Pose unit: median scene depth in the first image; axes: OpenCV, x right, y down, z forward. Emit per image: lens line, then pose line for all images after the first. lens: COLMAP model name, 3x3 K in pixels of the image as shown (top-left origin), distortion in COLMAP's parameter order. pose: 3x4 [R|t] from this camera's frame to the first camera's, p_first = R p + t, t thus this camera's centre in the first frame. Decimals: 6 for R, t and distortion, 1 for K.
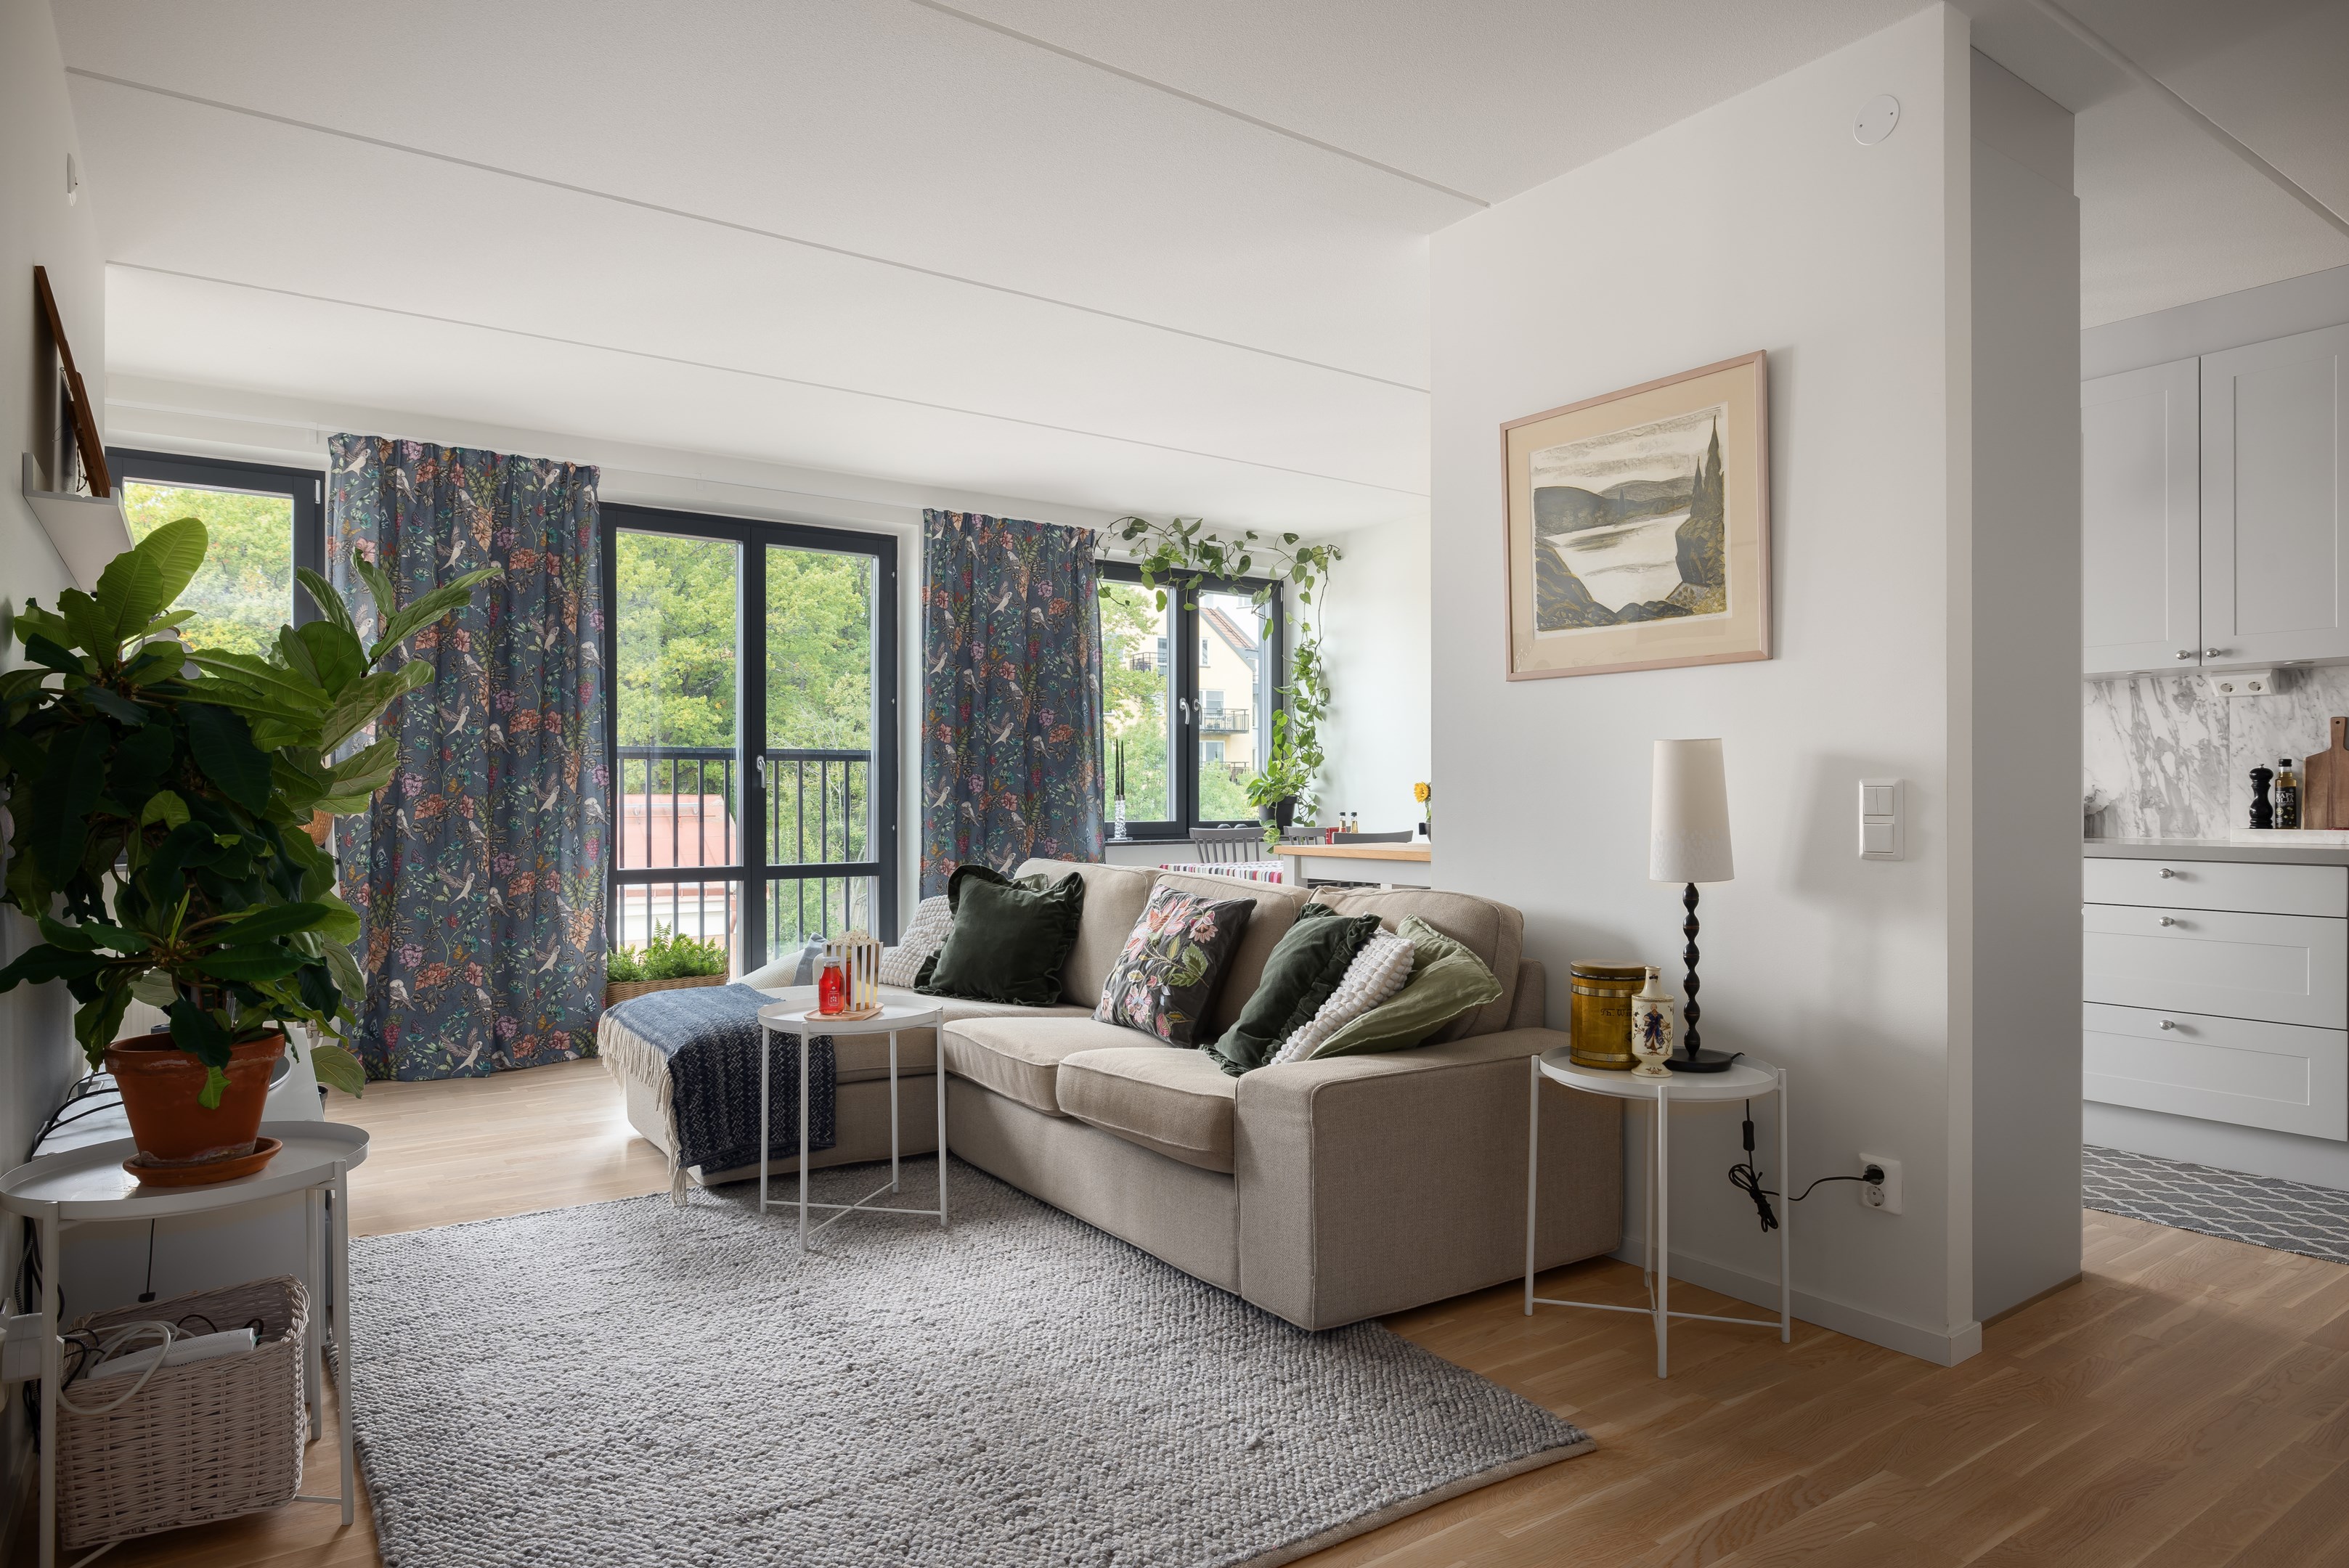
lens RADIAL K [[1384.7, 0, 1175.9], [0, 1384.7, 790.4], [0, 0, 1]] dist [-0.013799, 0.006276]
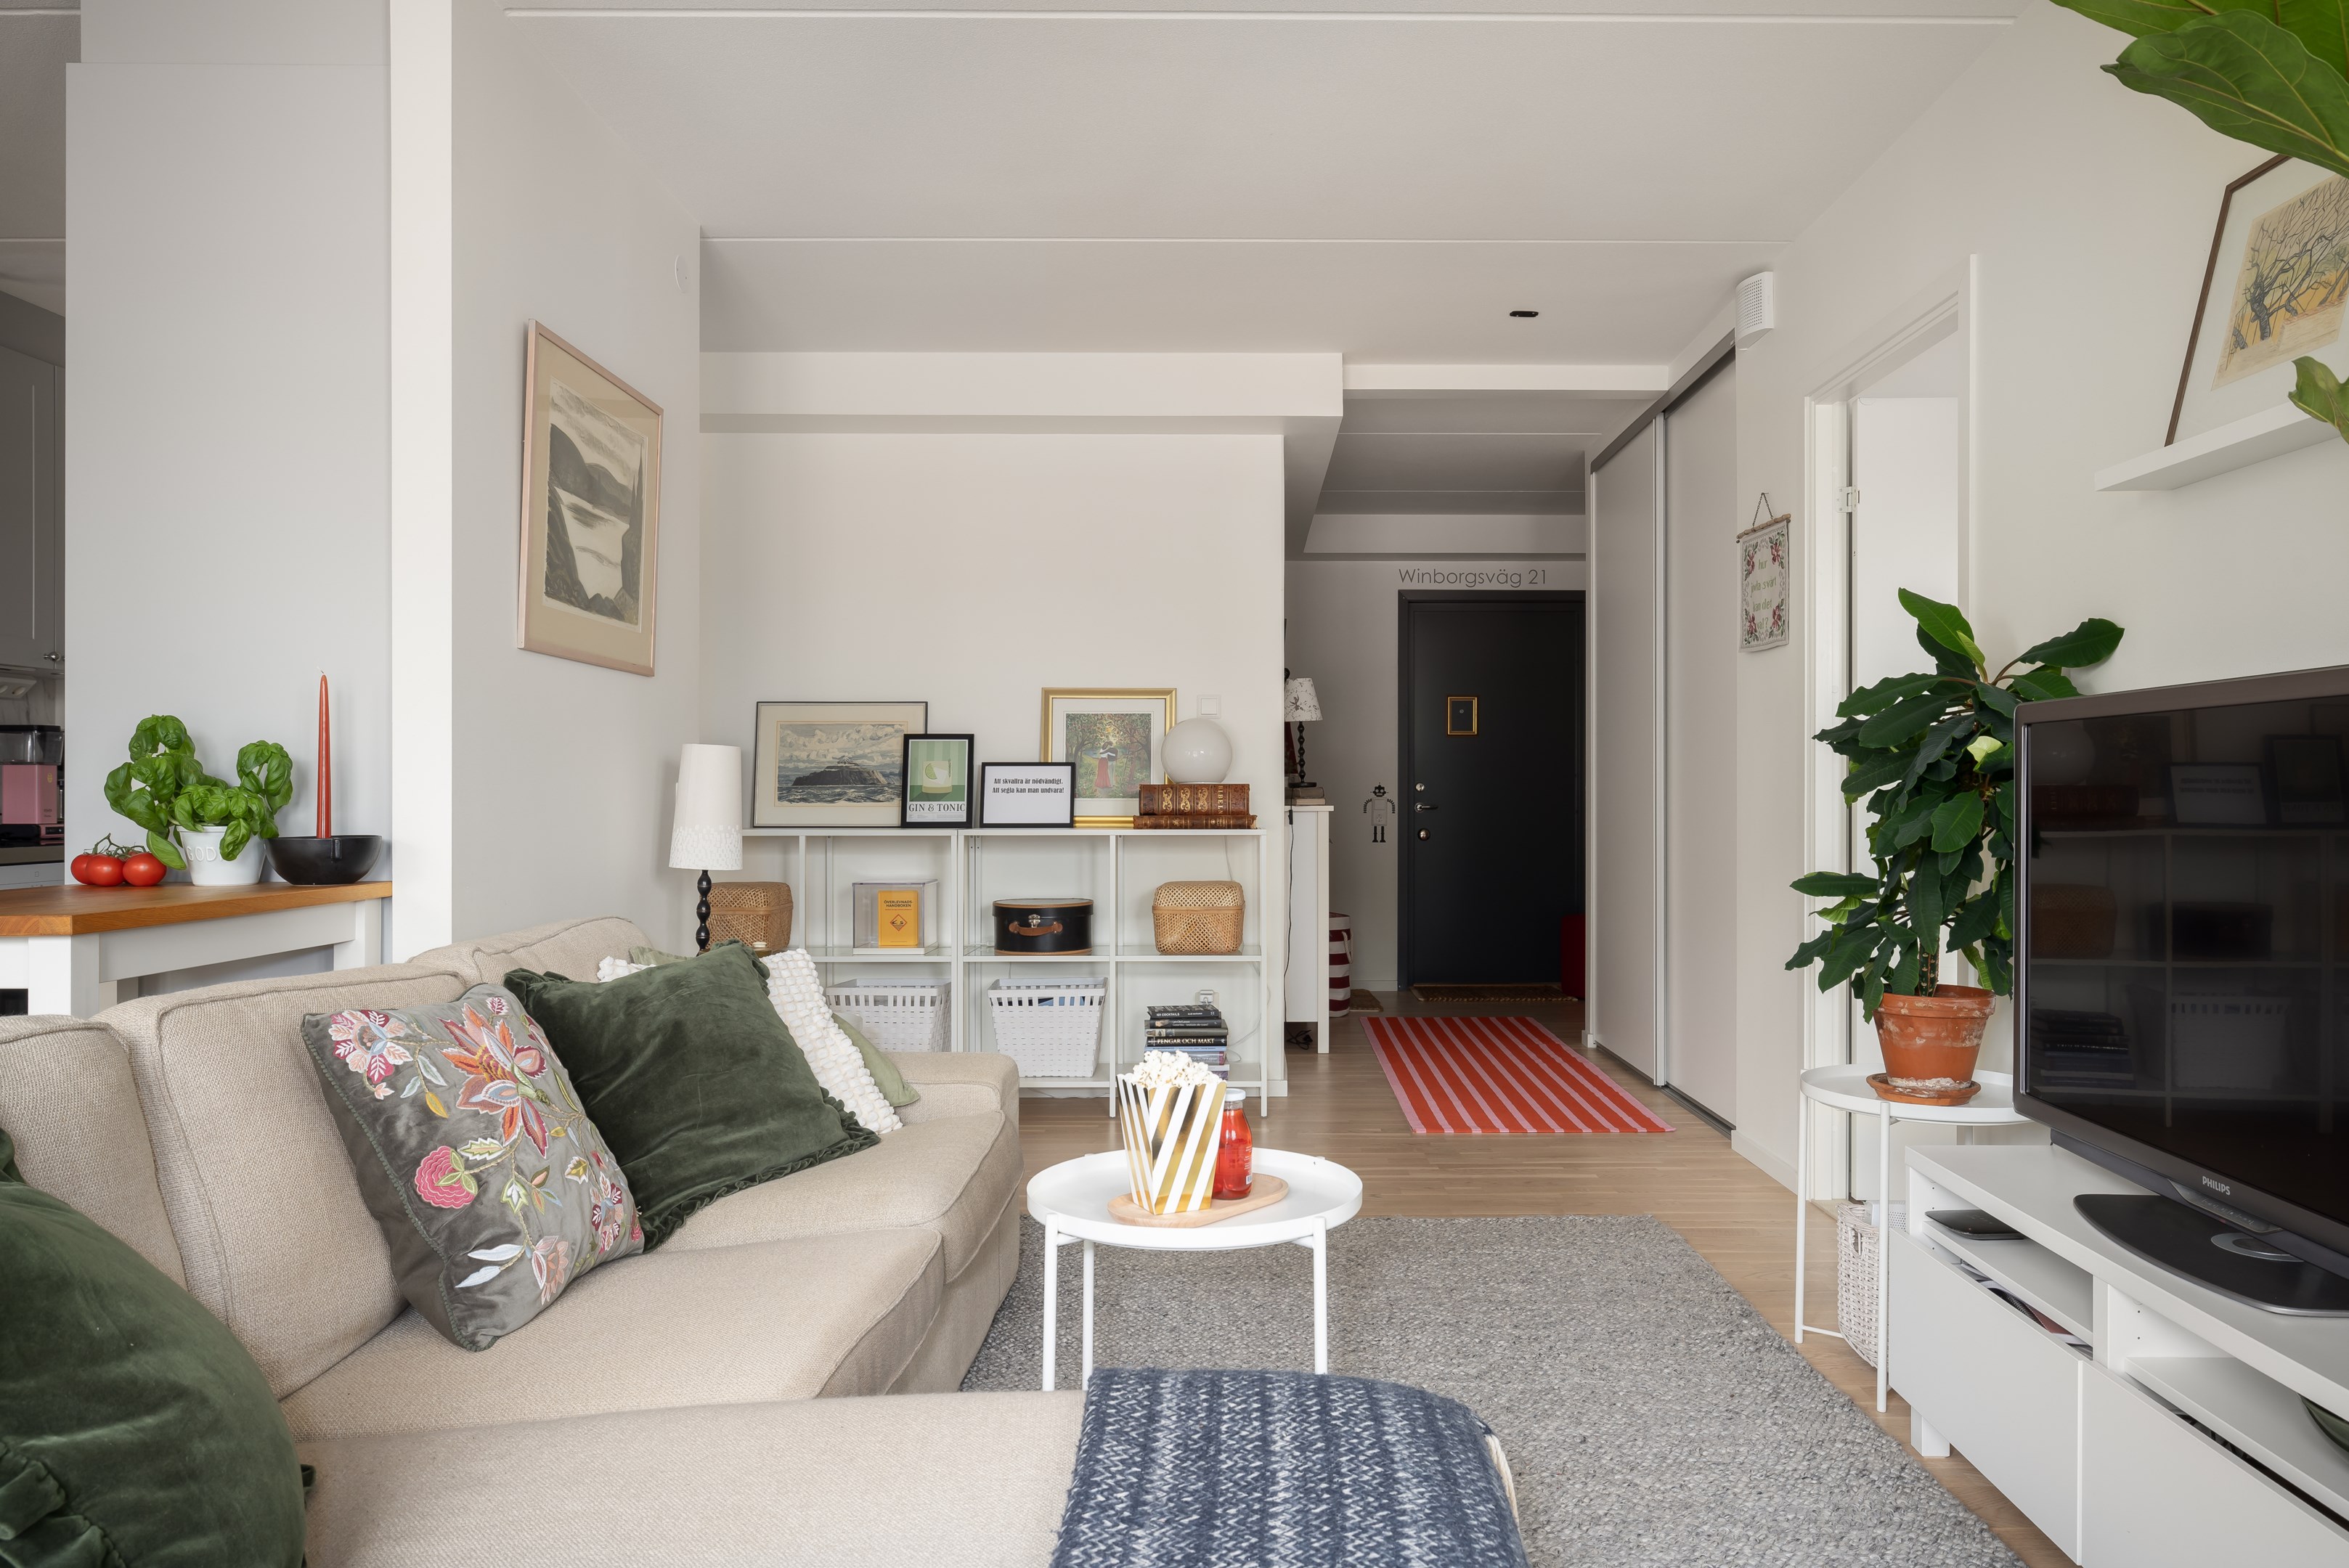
lens RADIAL K [[1599.1, 0, 1179.2], [0, 1599.1, 786.0], [0, 0, 1]] dist [0.003279, 0.000430]
pose [[-0.807106, 0.004618, 0.590389, -0.489308], [-0.001402, 0.999952, -0.009738, 0.005473], [-0.590405, -0.008688, -0.807060, 1.251254]]
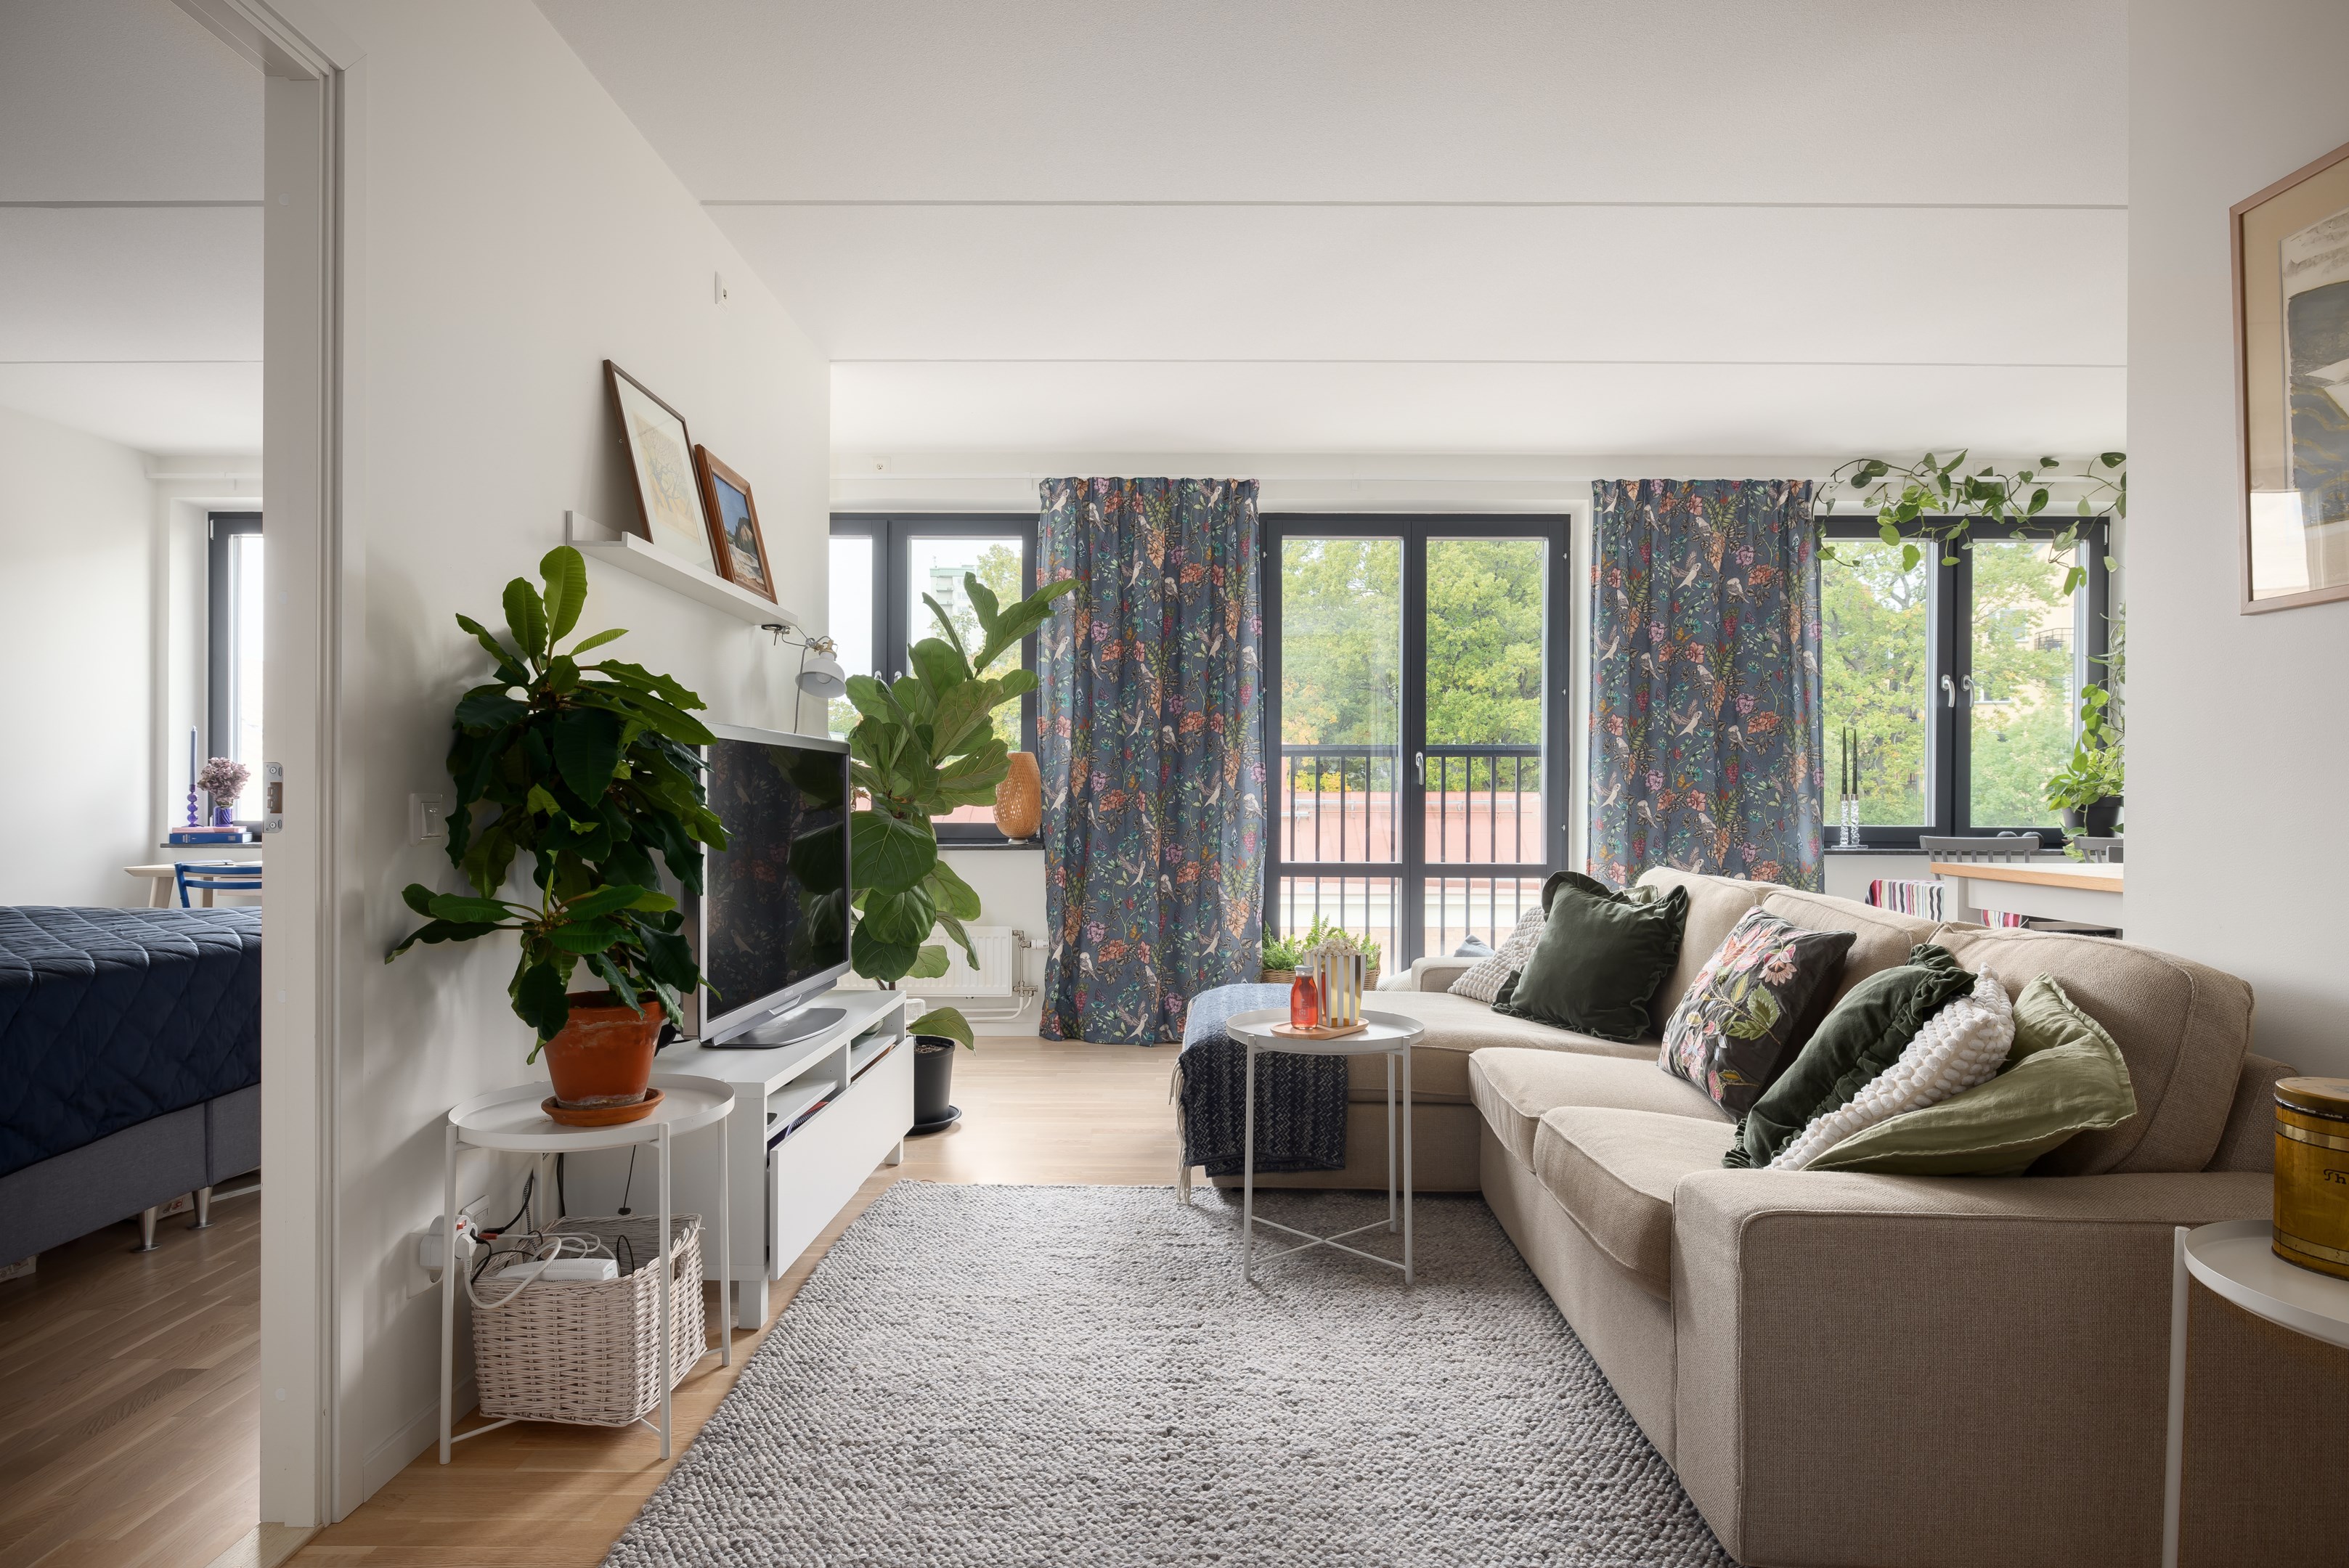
lens RADIAL K [[1329.1, 0, 1164.9], [0, 1329.1, 792.3], [0, 0, 1]] dist [-0.002529, 0.001038]
pose [[0.812398, 0.004811, -0.583083, 0.161207], [-0.003067, 0.999987, 0.003978, 0.000655], [0.583095, -0.001443, 0.812403, 0.185819]]
